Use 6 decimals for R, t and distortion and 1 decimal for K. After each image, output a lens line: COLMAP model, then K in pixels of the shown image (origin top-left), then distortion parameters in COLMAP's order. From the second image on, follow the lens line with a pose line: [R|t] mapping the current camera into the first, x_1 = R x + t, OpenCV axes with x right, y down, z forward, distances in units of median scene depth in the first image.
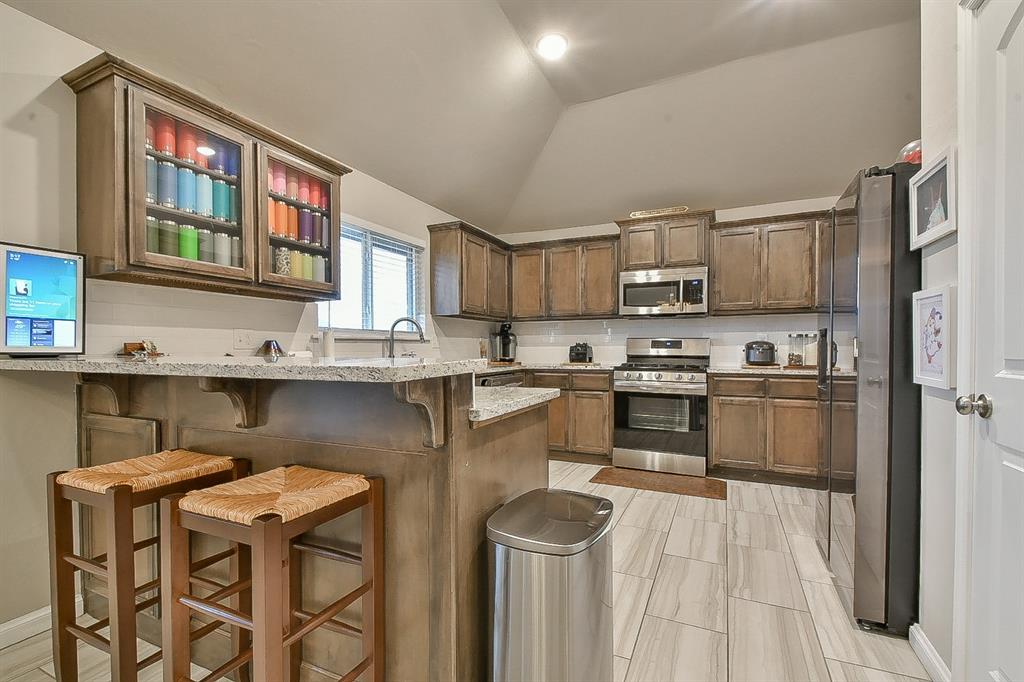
lens RADIAL K [[451.4, 0, 515.5], [0, 451.4, 354.1], [0, 0, 1]] dist [0.012574, -0.008051]
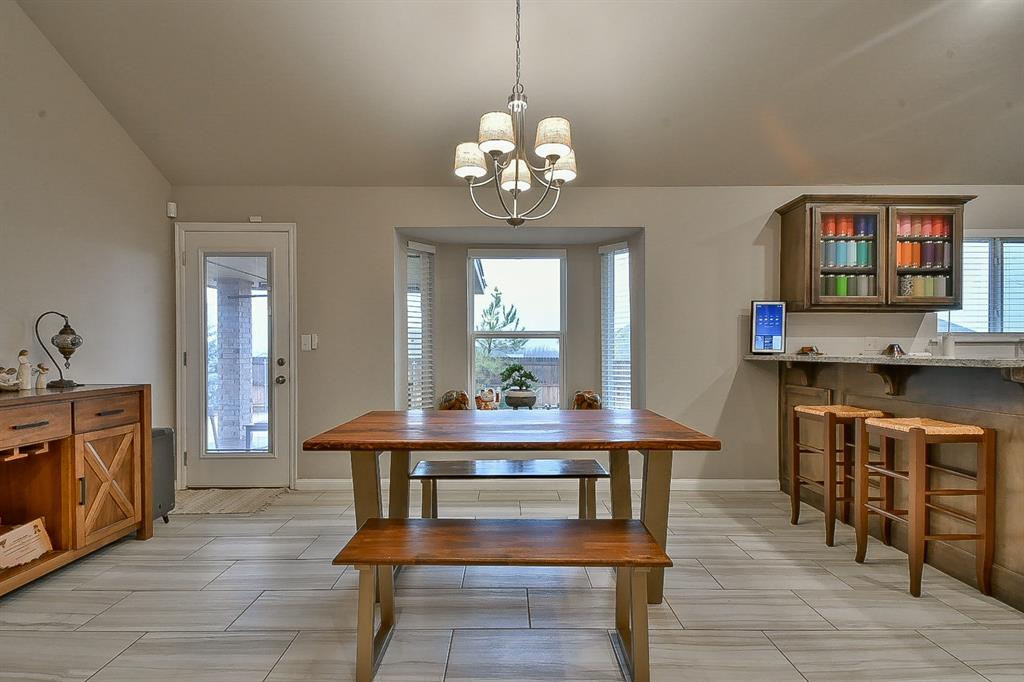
lens RADIAL K [[451.4, 0, 511.4], [0, 451.4, 355.6], [0, 0, 1]] dist [0.012574, -0.008051]
pose [[0.411448, 0.012860, -0.911342, 0.263071], [-0.013957, 0.999872, 0.007808, 0.010108], [0.911326, 0.009508, 0.411575, -0.701565]]
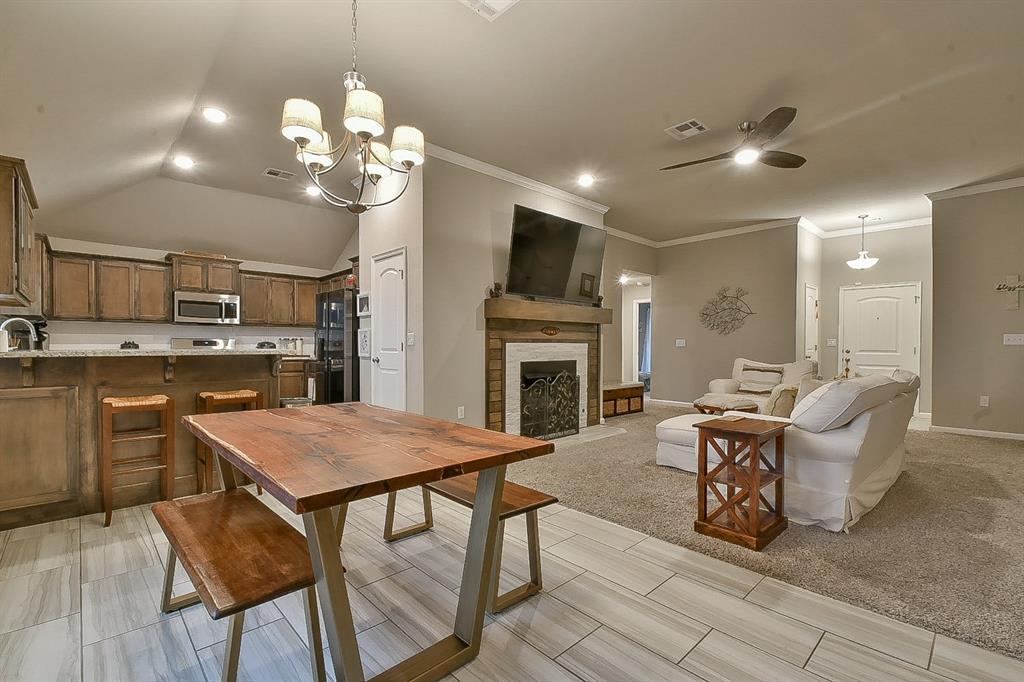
lens RADIAL K [[451.4, 0, 504.4], [0, 451.4, 349.6], [0, 0, 1]] dist [0.012574, -0.008051]
pose [[0.379284, -0.002695, 0.925276, -1.288418], [0.008708, 0.999962, -0.000656, 0.018334], [-0.925239, 0.008306, 0.379293, -0.904404]]
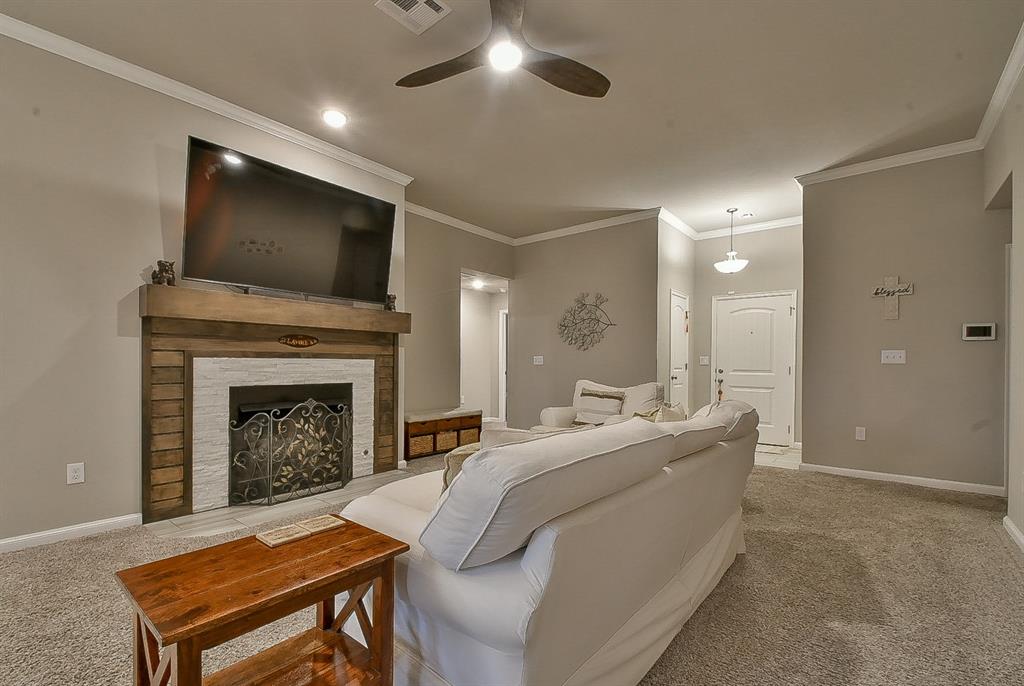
lens RADIAL K [[451.8, 0, 499.4], [0, 451.8, 366.1], [0, 0, 1]] dist [0.013008, -0.008280]
pose [[0.258760, 0.002677, 0.965938, -0.328537], [0.006114, 0.999972, -0.004409, 0.024632], [-0.965922, 0.007046, 0.258736, -1.386043]]
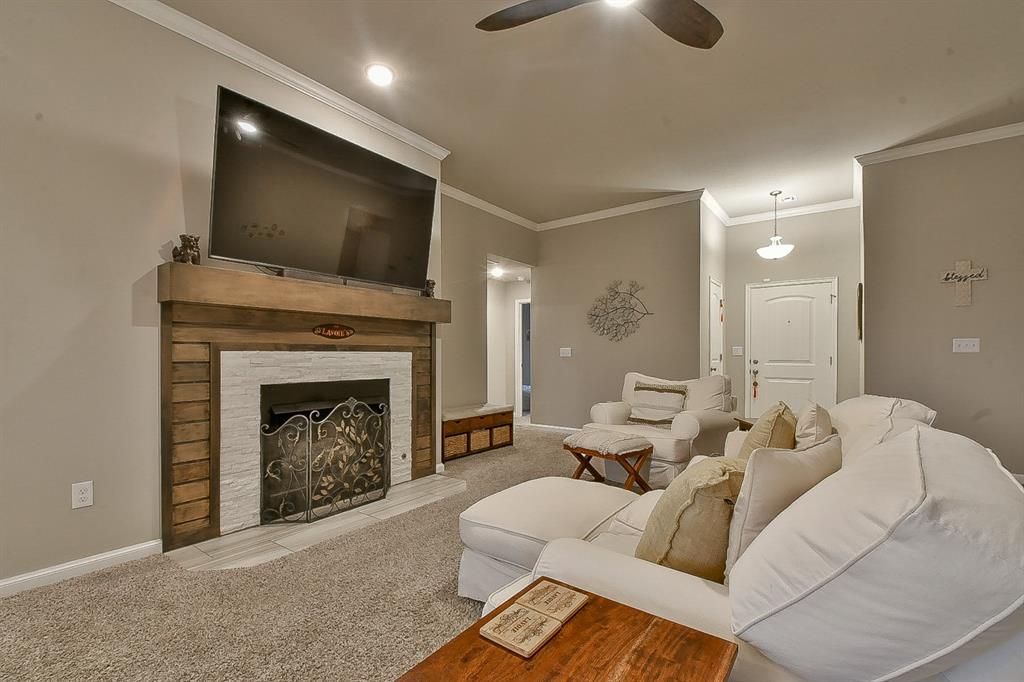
lens RADIAL K [[451.4, 0, 503.7], [0, 451.4, 356.7], [0, 0, 1]] dist [0.012574, -0.008051]
pose [[0.211592, 0.004499, 0.977348, -0.211728], [0.014074, 0.999872, -0.007650, 0.020196], [-0.977257, 0.015374, 0.211501, -1.065406]]
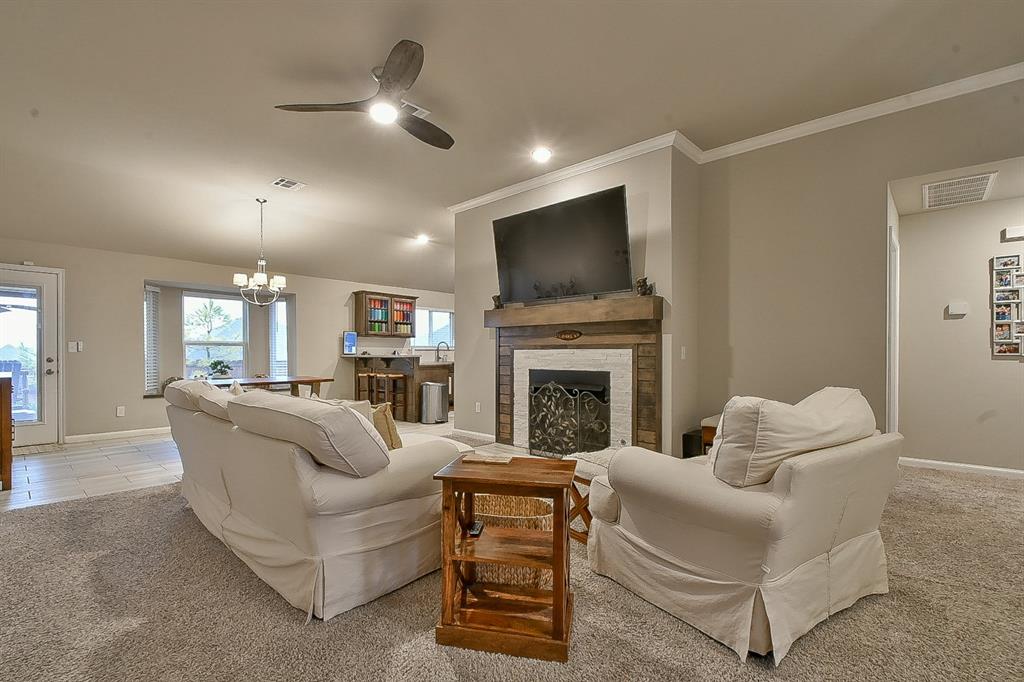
lens RADIAL K [[451.4, 0, 505.5], [0, 451.4, 357.0], [0, 0, 1]] dist [0.012574, -0.008051]
pose [[0.948852, 0.006638, -0.315650, 1.571025], [-0.008117, 0.999961, -0.003372, 0.028682], [0.315616, 0.005761, 0.948870, -2.347994]]
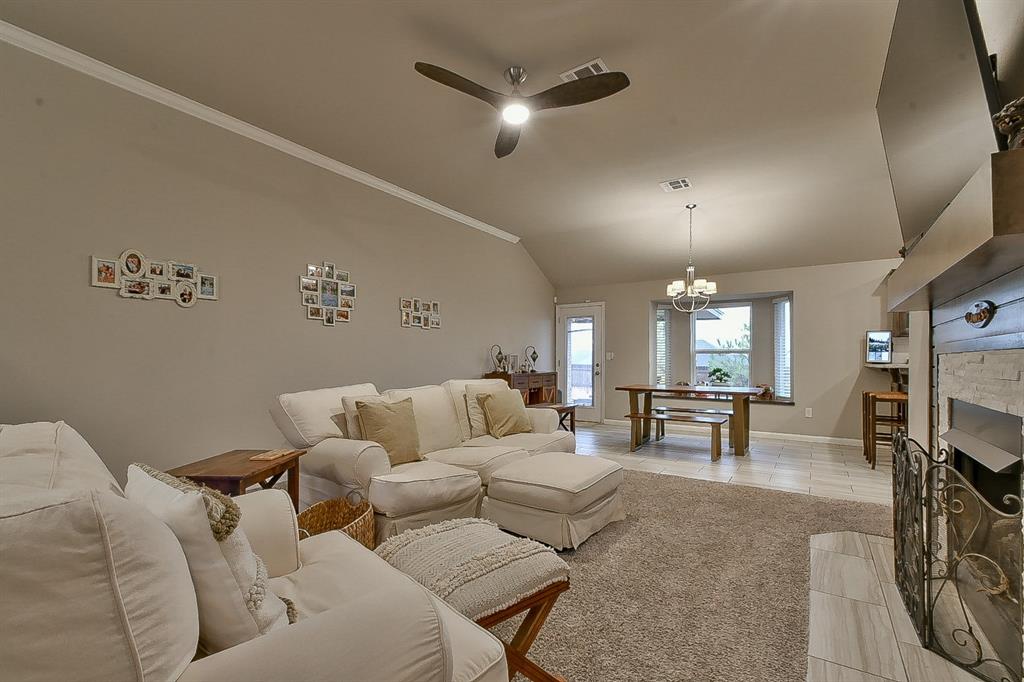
lens RADIAL K [[451.4, 0, 496.2], [0, 451.4, 361.7], [0, 0, 1]] dist [0.012574, -0.008051]
pose [[-0.189234, 0.007049, -0.981907, 2.153878], [-0.018073, 0.999780, 0.010661, 0.007927], [0.981766, 0.019764, -0.189065, -0.904836]]
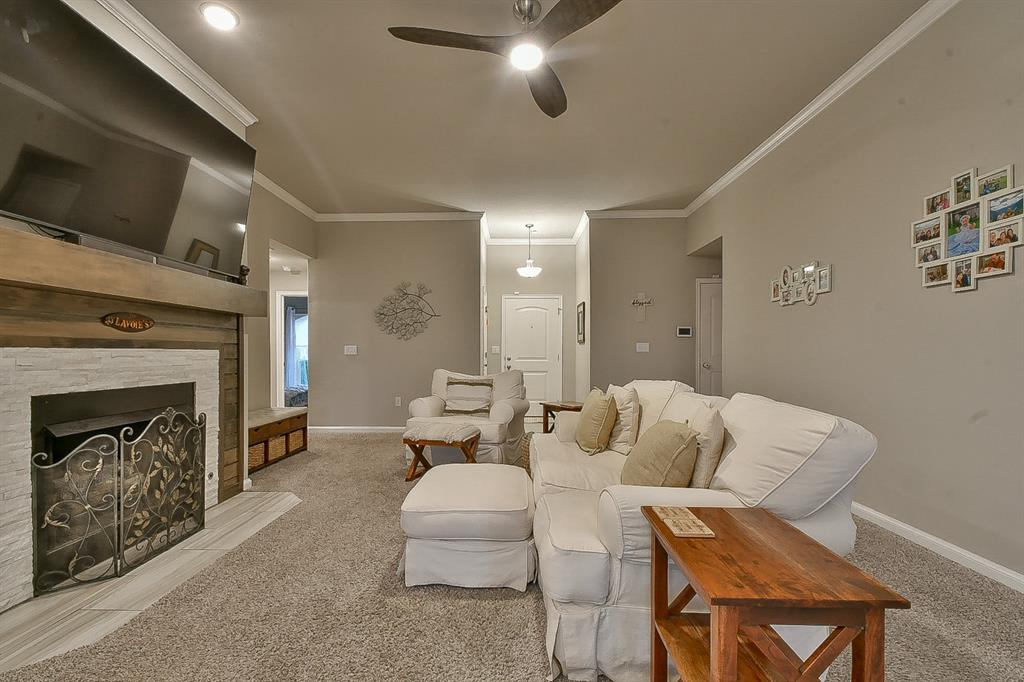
lens RADIAL K [[451.4, 0, 504.7], [0, 451.4, 357.0], [0, 0, 1]] dist [0.012574, -0.008051]
pose [[-0.391219, -0.001645, 0.920296, -0.286515], [0.015548, 0.999844, 0.008396, 0.009323], [-0.920166, 0.017593, -0.391132, -0.610924]]
